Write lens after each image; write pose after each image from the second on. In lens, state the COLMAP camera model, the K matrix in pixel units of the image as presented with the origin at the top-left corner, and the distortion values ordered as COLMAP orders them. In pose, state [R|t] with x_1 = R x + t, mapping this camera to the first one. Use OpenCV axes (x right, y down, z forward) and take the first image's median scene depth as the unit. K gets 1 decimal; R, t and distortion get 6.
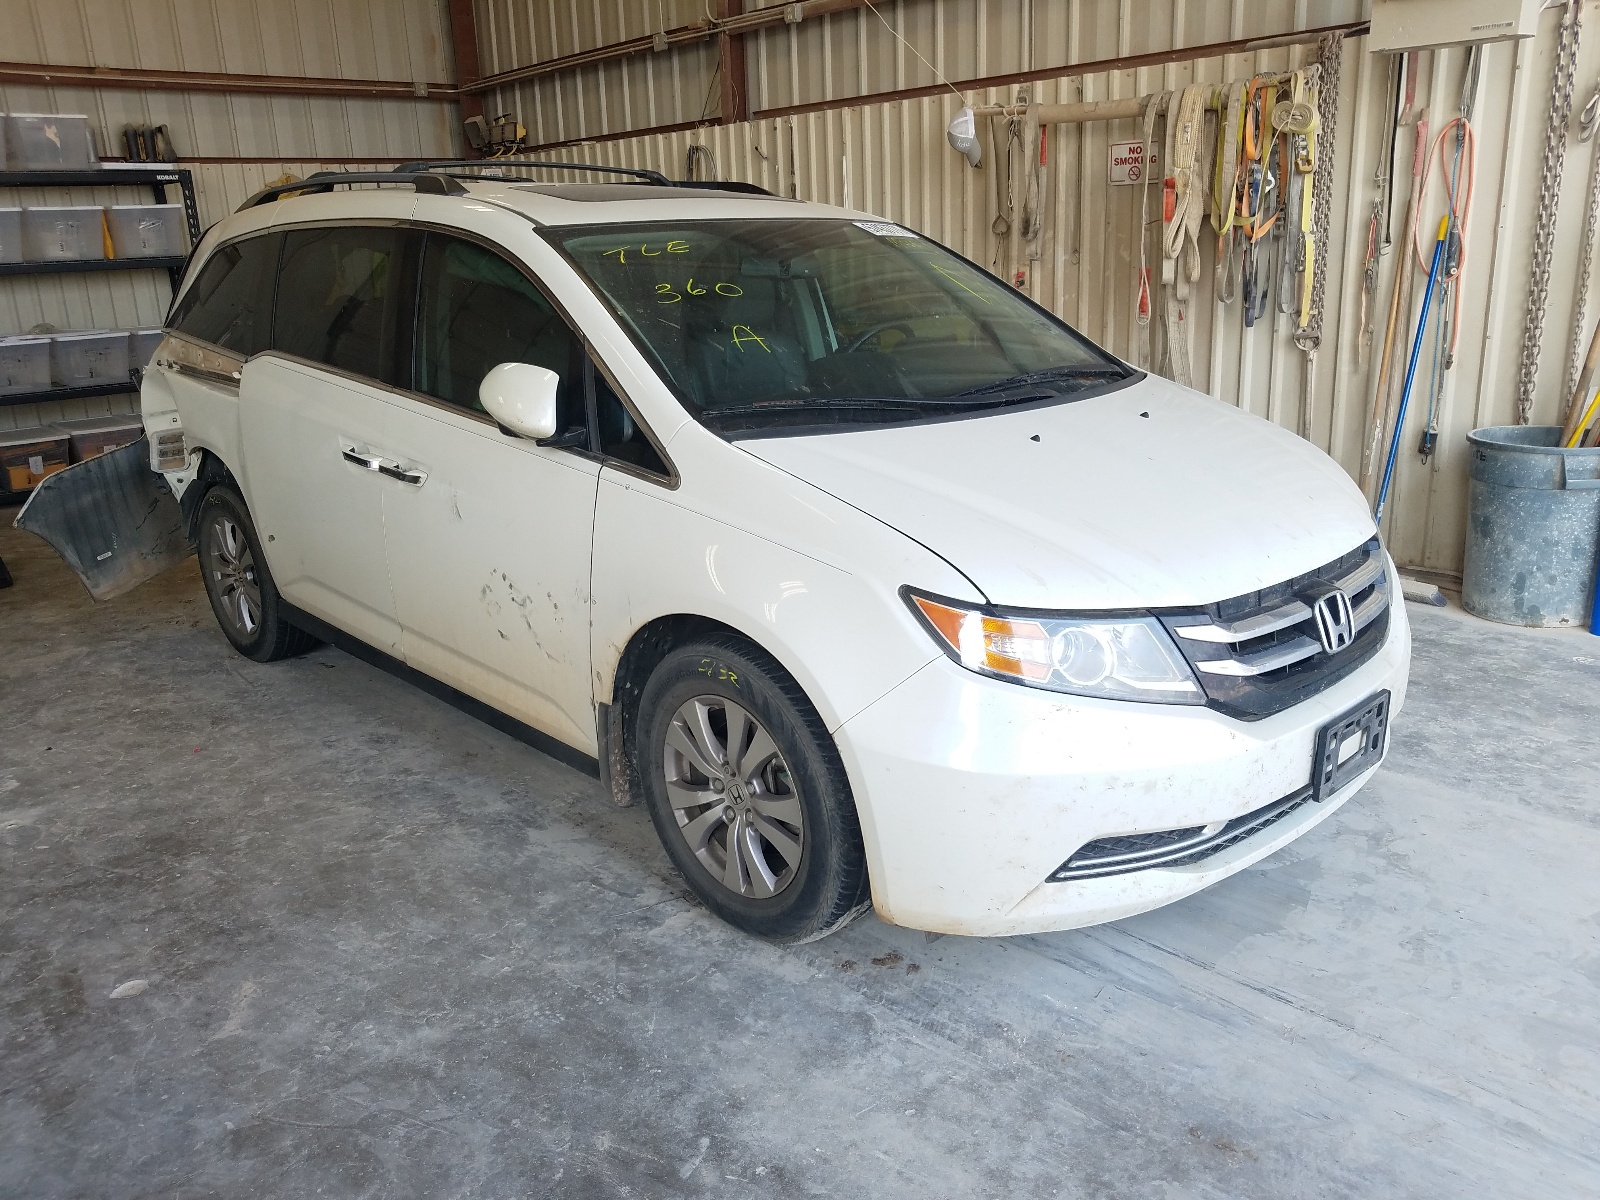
lens RADIAL K [[1241.3, 0, 799.6], [0, 1241.3, 628.0], [0, 0, 1]] dist [-0.003575, 0.000236]
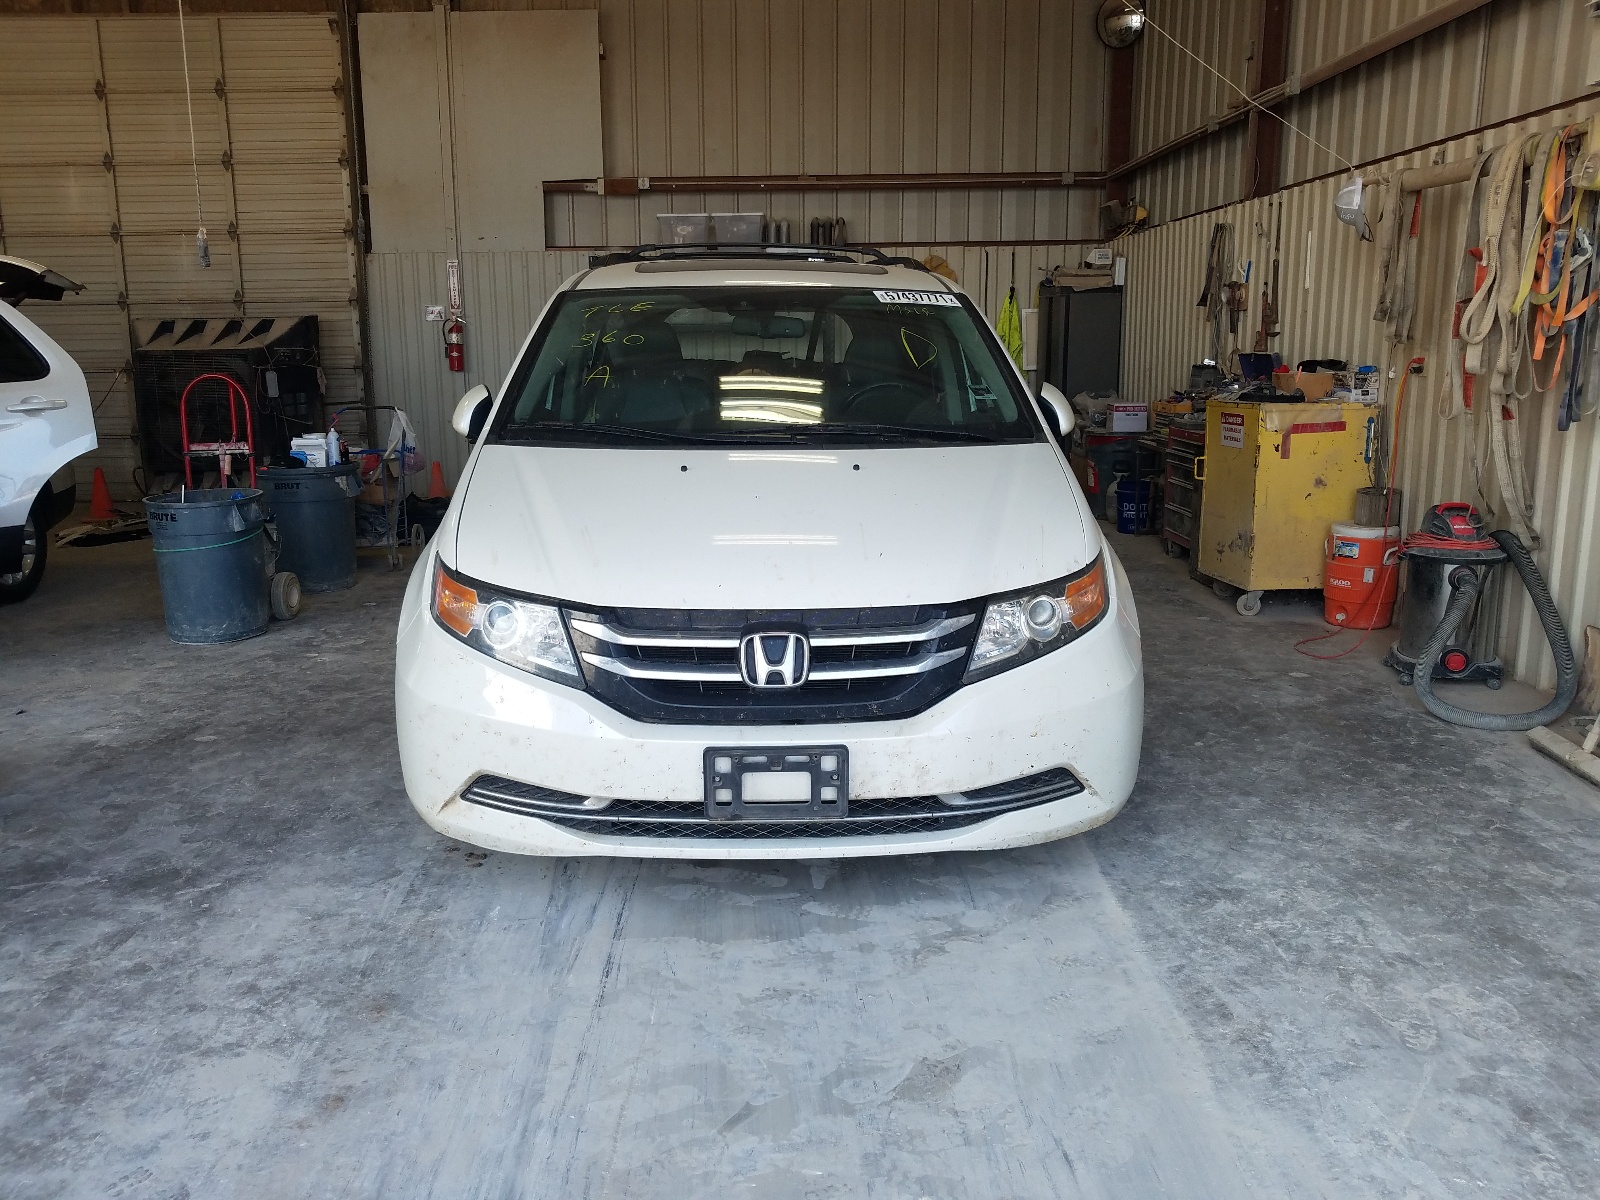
lens RADIAL K [[1263.3, 0, 800.0], [0, 1263.3, 600.0], [0, 0, 1]] dist [0.000717, -0.006441]
pose [[0.748290, 0.164443, -0.642666, 1.008569], [-0.217731, 0.976001, -0.003780, -0.049681], [0.626622, 0.142757, 0.766137, 0.167184]]
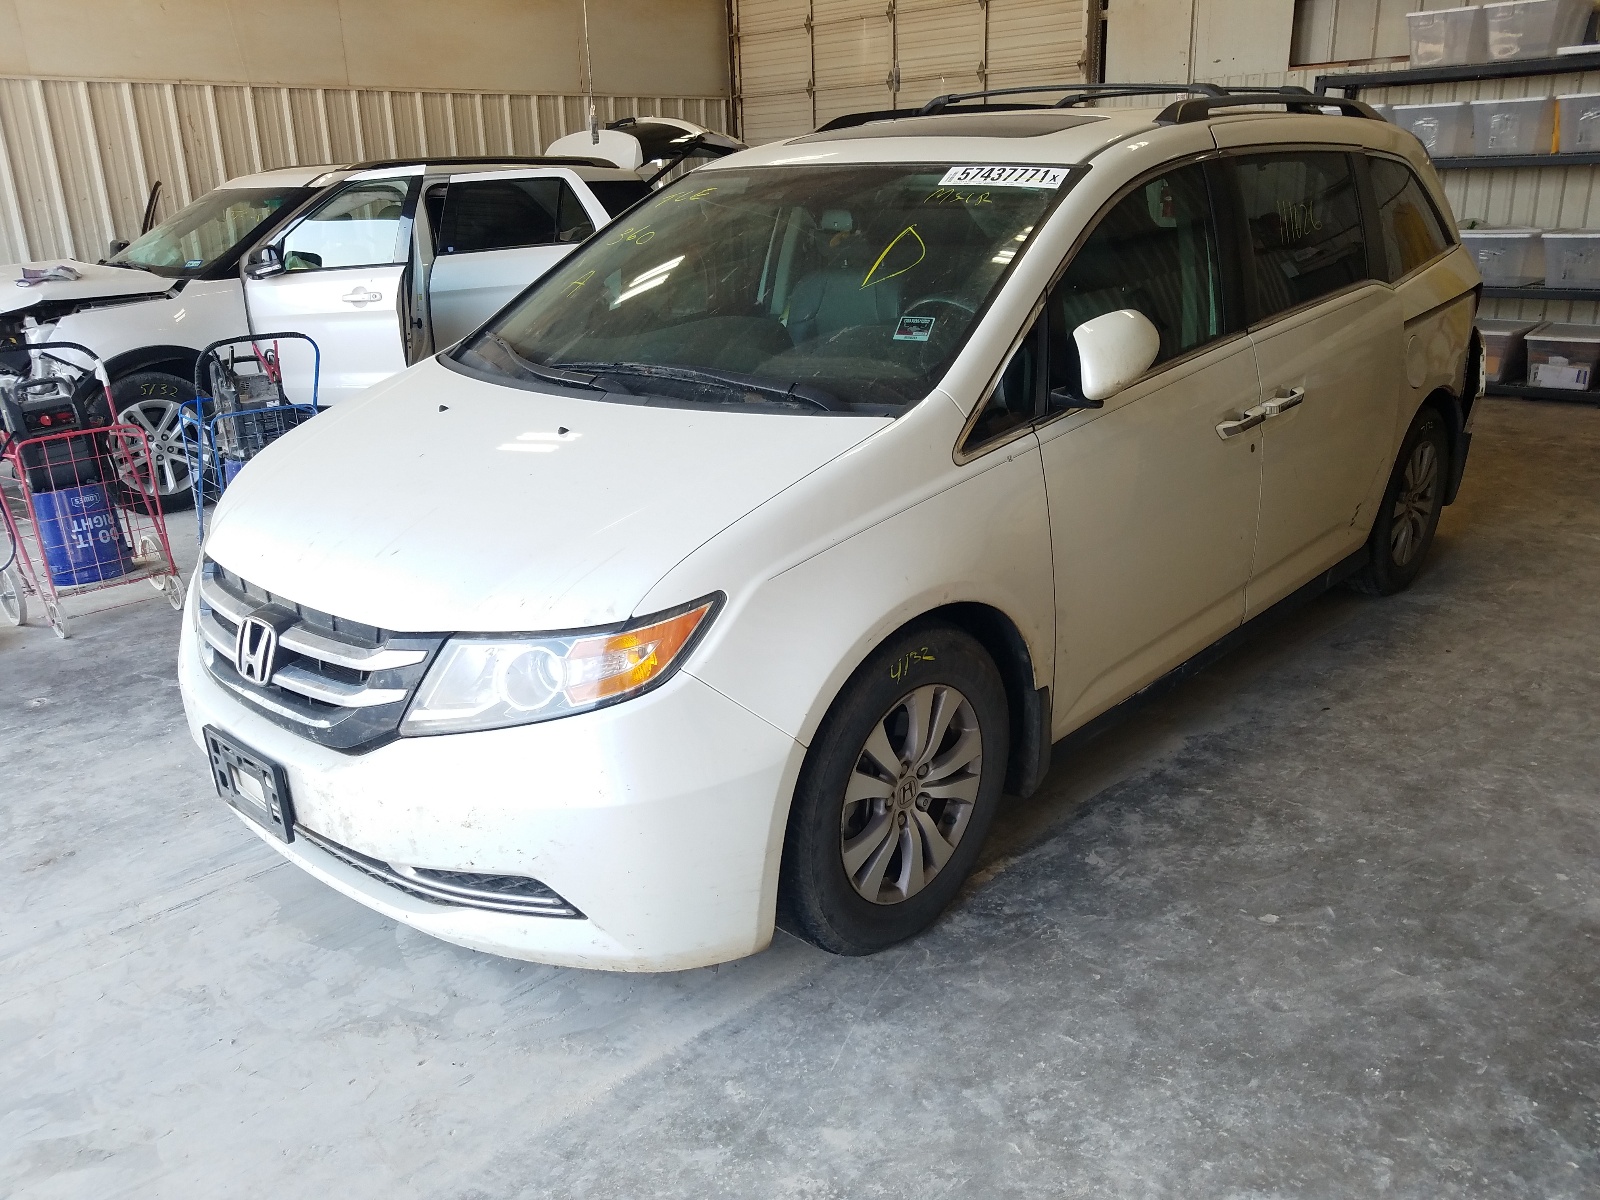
lens RADIAL K [[1274.0, 0, 800.0], [0, 1274.0, 600.0], [0, 0, 1]] dist [-0.002805, 0.007314]
pose [[0.063827, 0.349699, -0.934686, 1.200605], [-0.274739, 0.906561, 0.320415, -0.410228], [0.959398, 0.236344, 0.153939, 1.103918]]
